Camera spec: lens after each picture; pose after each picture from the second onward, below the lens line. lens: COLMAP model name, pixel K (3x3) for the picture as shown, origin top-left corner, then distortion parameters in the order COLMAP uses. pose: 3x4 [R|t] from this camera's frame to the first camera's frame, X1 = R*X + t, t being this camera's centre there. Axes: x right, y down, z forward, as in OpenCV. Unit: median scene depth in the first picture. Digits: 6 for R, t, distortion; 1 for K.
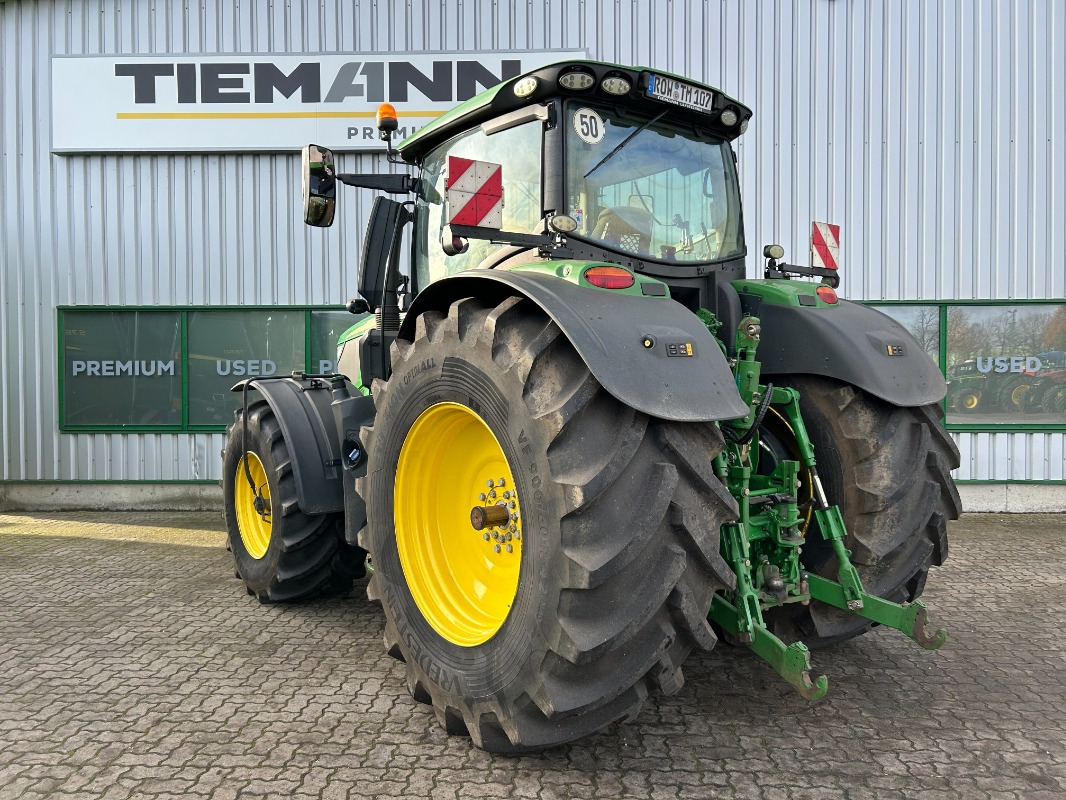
lens RADIAL K [[778.2, 0, 533.0], [0, 778.2, 400.0], [0, 0, 1]] dist [0.010689, -0.010125]
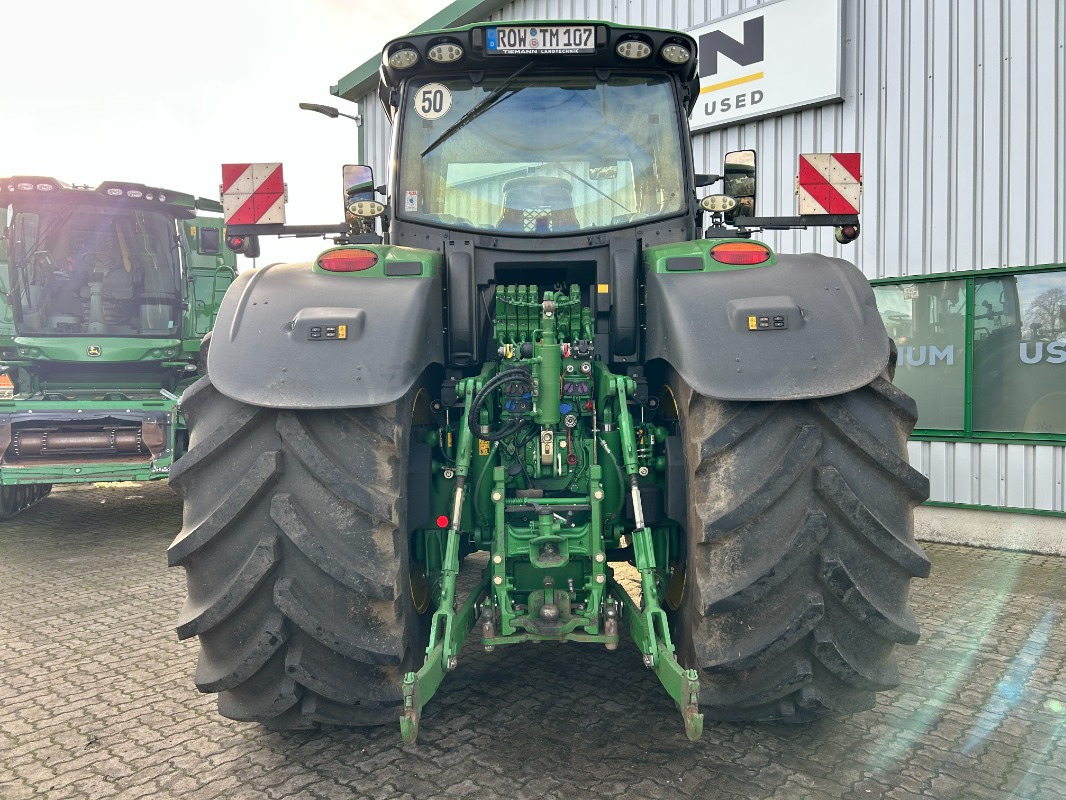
lens RADIAL K [[778.2, 0, 533.0], [0, 778.2, 400.0], [0, 0, 1]] dist [0.010689, -0.010125]
pose [[0.805910, 0.012218, -0.591911, 0.669485], [-0.013707, 0.999904, 0.001977, 0.008070], [0.591879, 0.006521, 0.806001, 0.280390]]
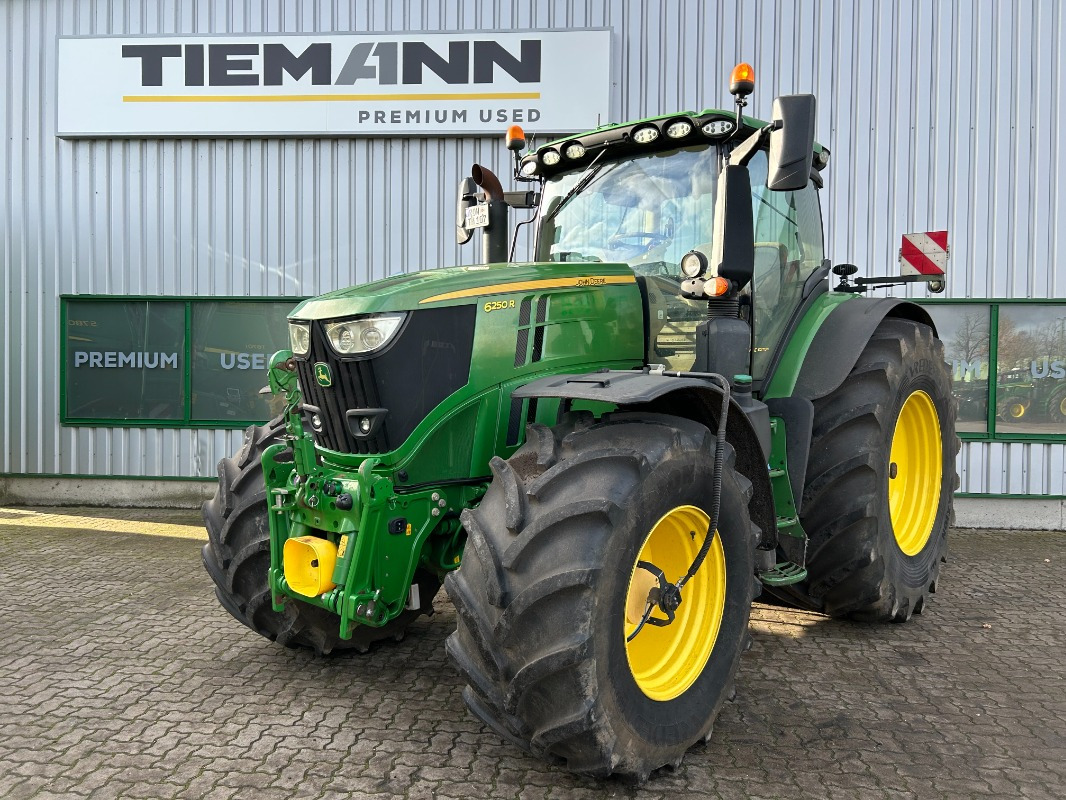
lens RADIAL K [[782.6, 0, 533.0], [0, 782.6, 400.0], [0, 0, 1]] dist [0.028590, -0.033707]
pose [[0.999026, 0.016722, -0.040841, 0.046543], [-0.016770, 0.999859, -0.000844, 0.003247], [0.040821, 0.001528, 0.999165, 0.109534]]
